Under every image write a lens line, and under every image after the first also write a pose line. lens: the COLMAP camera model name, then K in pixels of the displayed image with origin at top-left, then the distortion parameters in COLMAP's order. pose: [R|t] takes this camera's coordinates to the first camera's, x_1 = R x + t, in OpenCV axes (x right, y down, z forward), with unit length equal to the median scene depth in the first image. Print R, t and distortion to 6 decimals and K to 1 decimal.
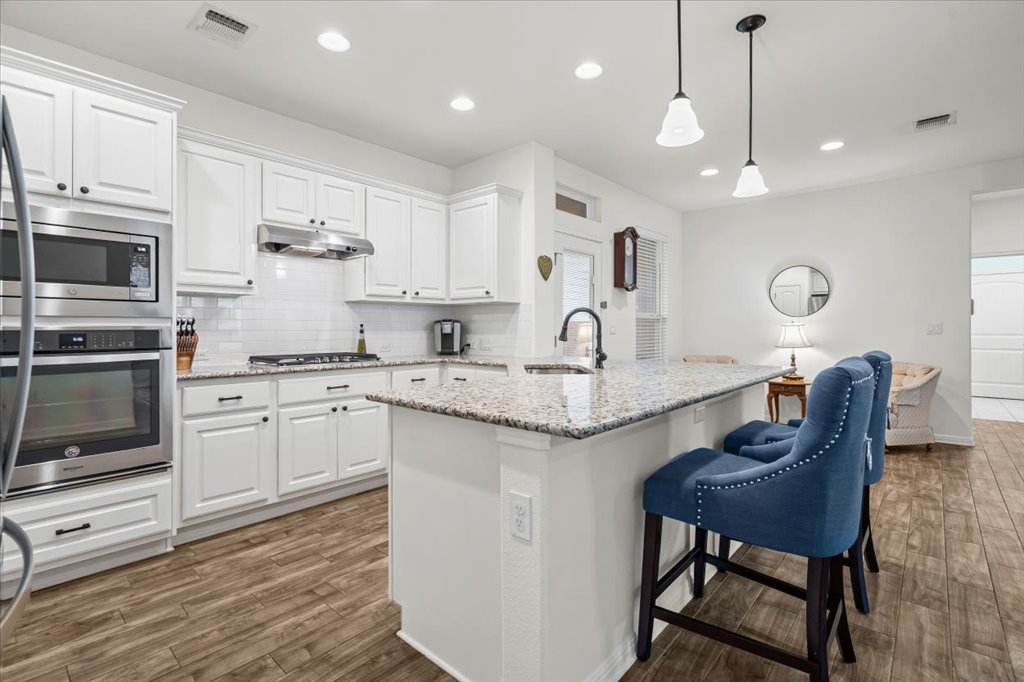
lens RADIAL K [[472.6, 0, 505.4], [0, 472.6, 330.5], [0, 0, 1]] dist [-0.001773, -0.000180]
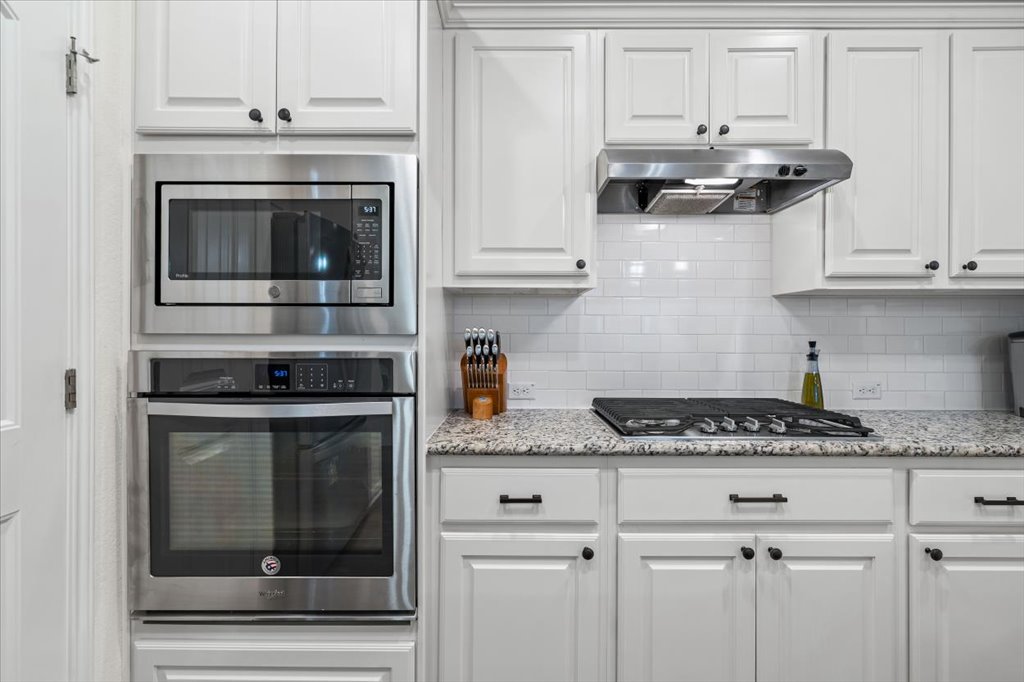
lens RADIAL K [[472.6, 0, 505.4], [0, 472.6, 330.5], [0, 0, 1]] dist [-0.001773, -0.000180]
pose [[0.669678, -0.001867, -0.742649, -0.196957], [-0.007567, 0.999928, -0.009337, -0.021618], [0.742613, 0.011872, 0.669616, 0.564159]]
